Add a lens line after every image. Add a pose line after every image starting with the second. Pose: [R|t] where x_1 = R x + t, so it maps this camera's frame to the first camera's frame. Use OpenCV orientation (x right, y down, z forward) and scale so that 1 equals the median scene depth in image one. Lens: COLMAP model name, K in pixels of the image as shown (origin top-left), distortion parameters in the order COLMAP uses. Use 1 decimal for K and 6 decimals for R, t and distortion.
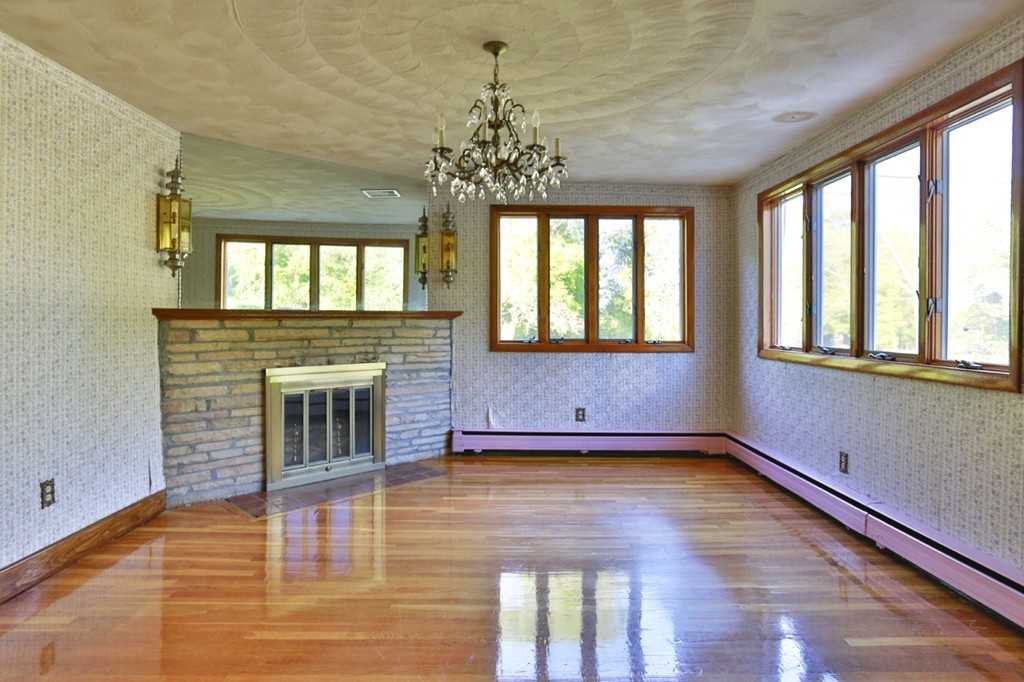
lens RADIAL K [[591.2, 0, 512.0], [0, 591.2, 341.0], [0, 0, 1]] dist [-0.031625, -0.000301]
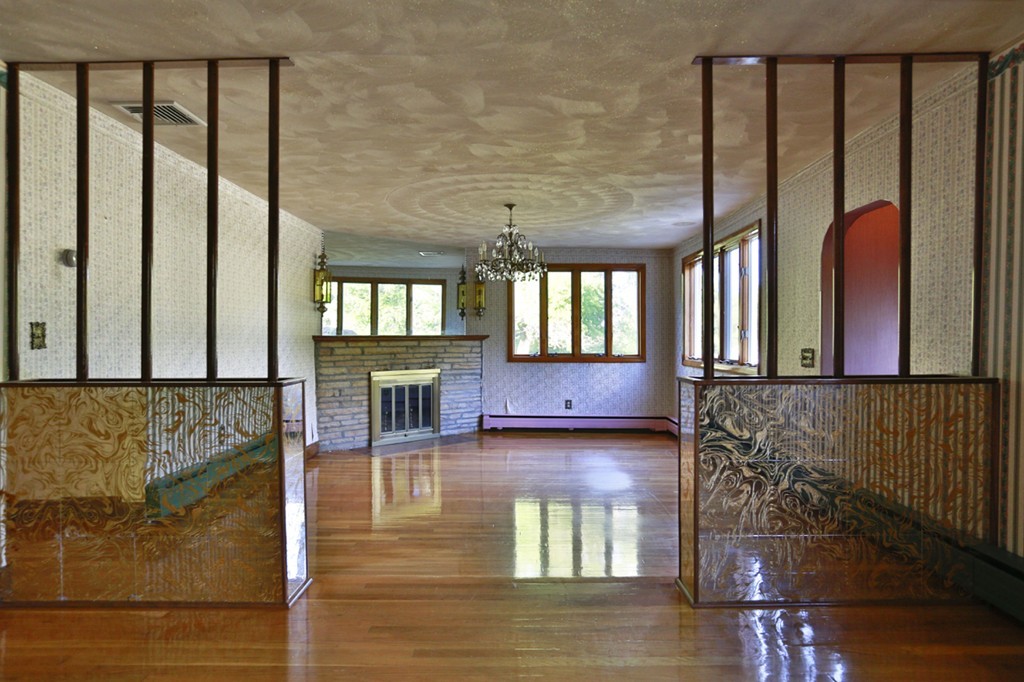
lens RADIAL K [[591.2, 0, 512.0], [0, 591.2, 341.0], [0, 0, 1]] dist [-0.031625, -0.000301]
pose [[0.999612, -0.003002, -0.027684, 0.016795], [0.002196, 0.999575, -0.029083, 0.008926], [0.027759, 0.029011, 0.999194, -0.544558]]
